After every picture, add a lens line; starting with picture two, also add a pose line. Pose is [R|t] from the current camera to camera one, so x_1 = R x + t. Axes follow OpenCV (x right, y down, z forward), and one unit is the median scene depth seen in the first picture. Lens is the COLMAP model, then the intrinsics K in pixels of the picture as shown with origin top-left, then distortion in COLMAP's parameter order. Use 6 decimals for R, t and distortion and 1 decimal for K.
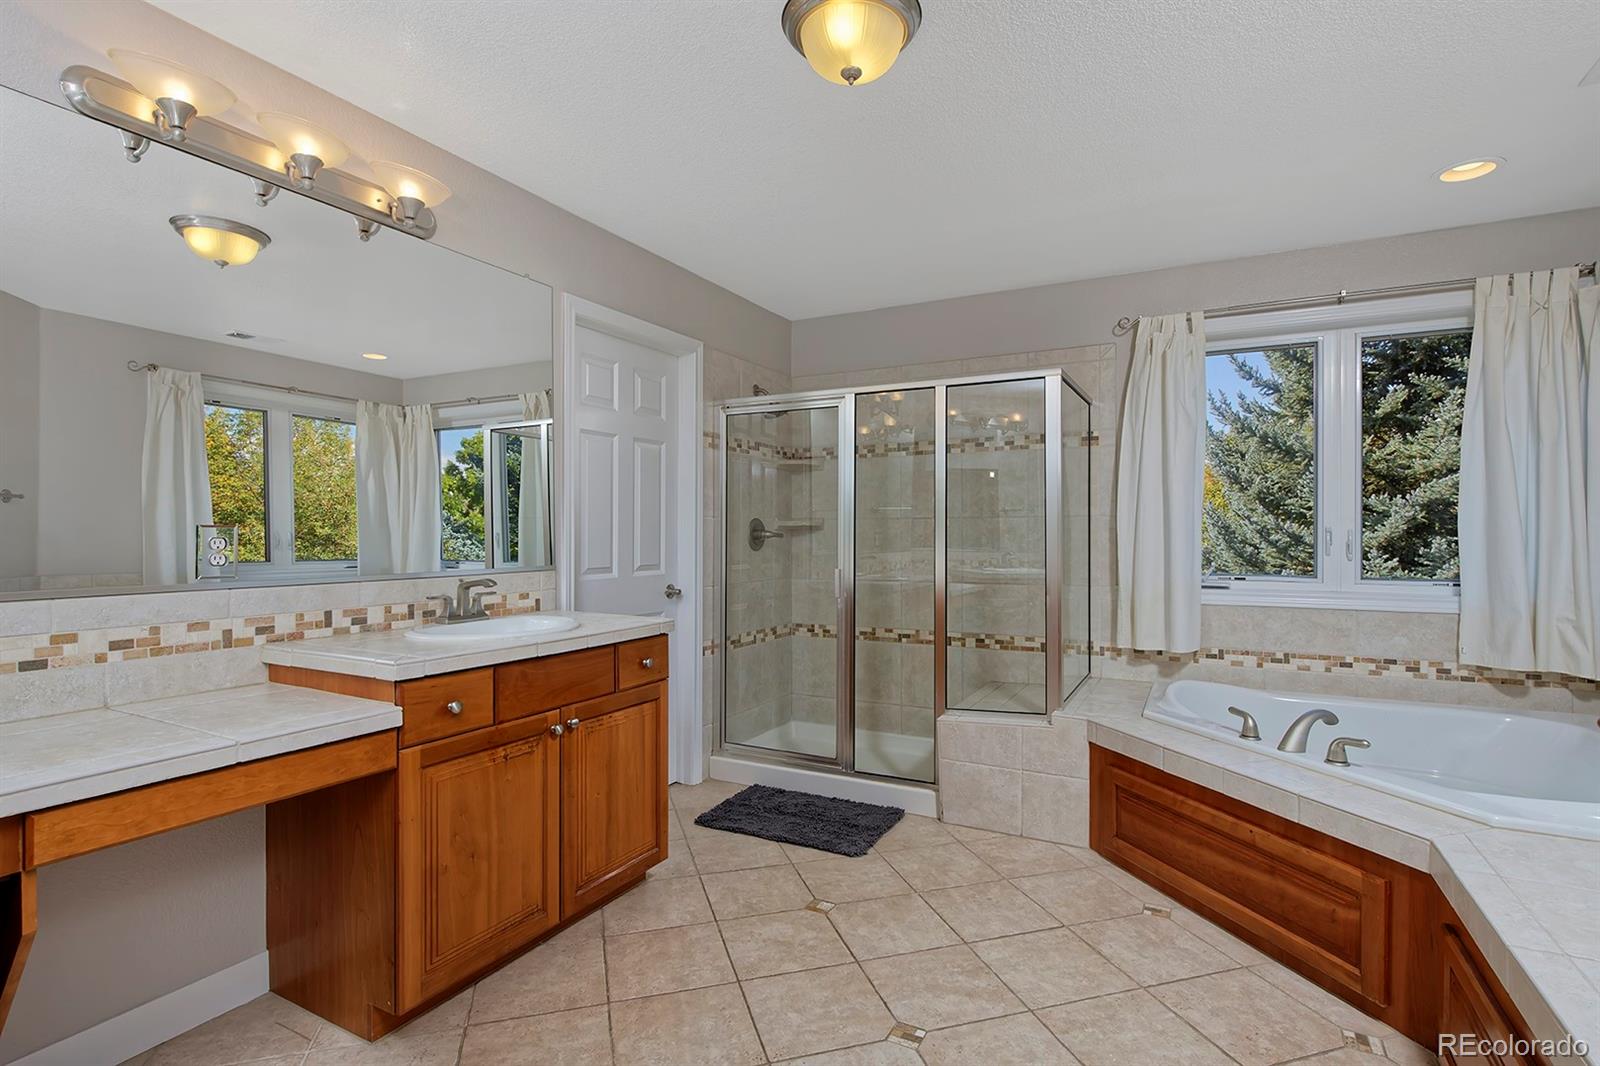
lens RADIAL K [[786.8, 0, 800.0], [0, 786.8, 533.0], [0, 0, 1]] dist [-0.001776, -0.000009]
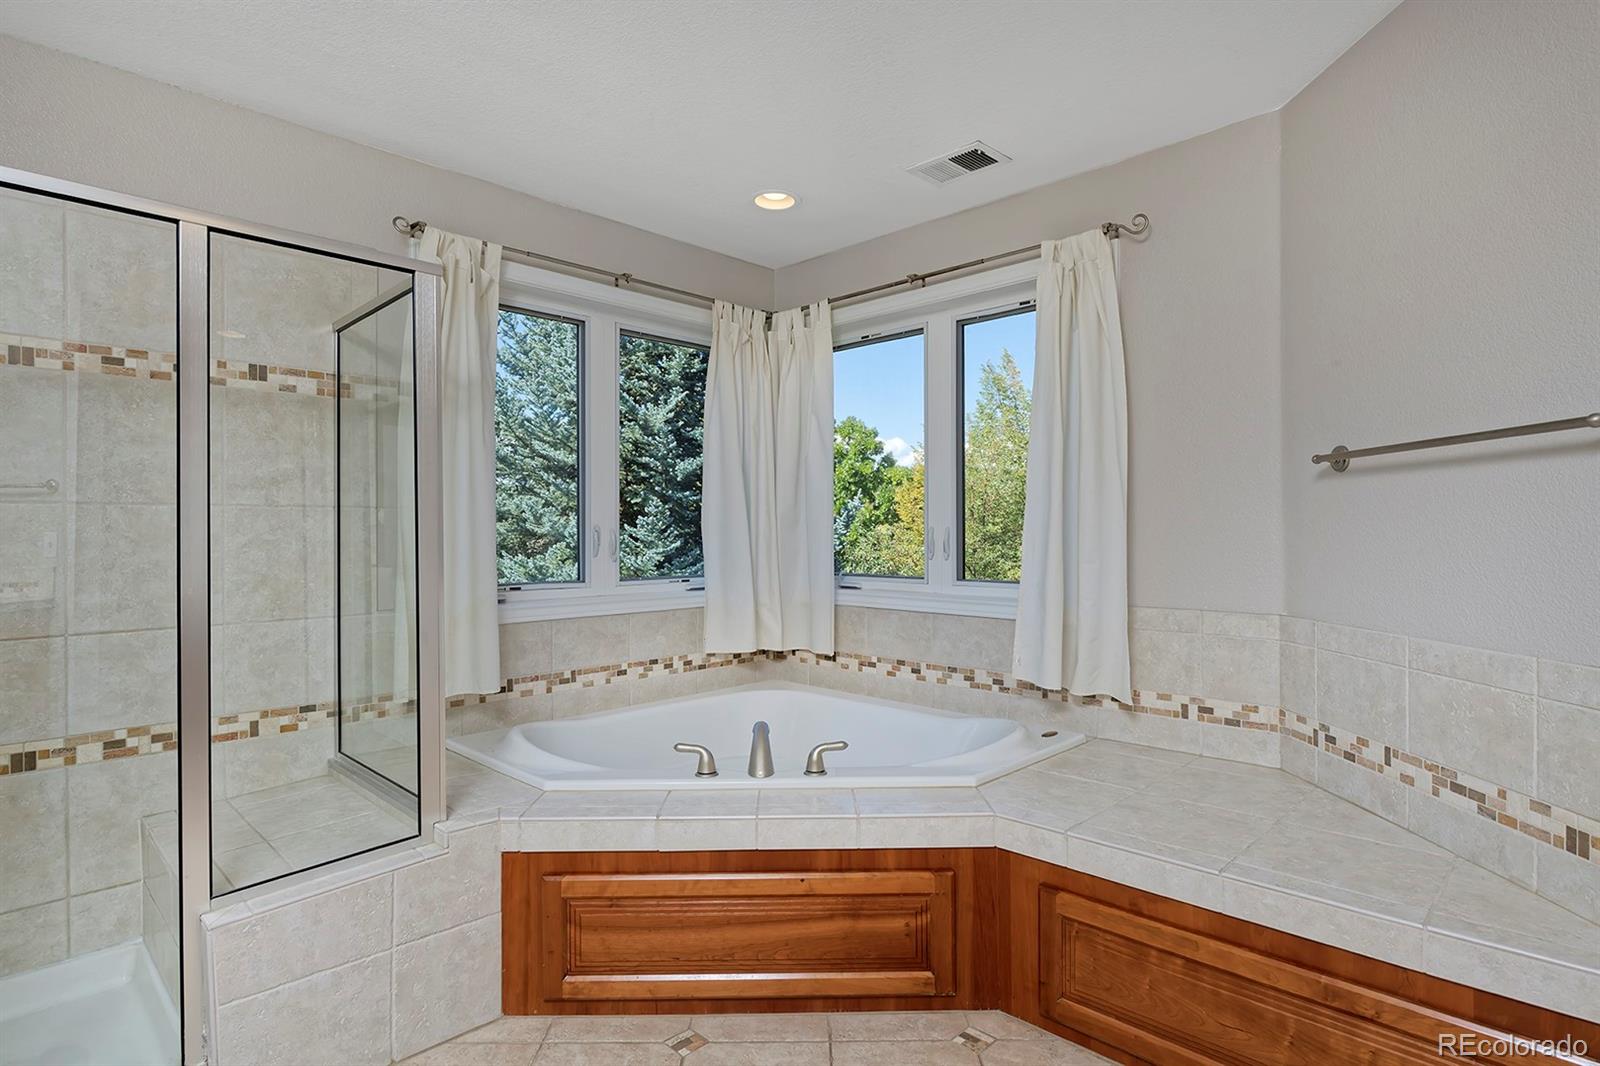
lens RADIAL K [[844.7, 0, 800.0], [0, 844.7, 533.0], [0, 0, 1]] dist [-0.001832, 0.000156]
pose [[0.276668, -0.005017, 0.960953, -0.181400], [0.000184, 0.999987, 0.005168, -0.003618], [-0.960966, -0.001253, 0.276665, 0.433828]]
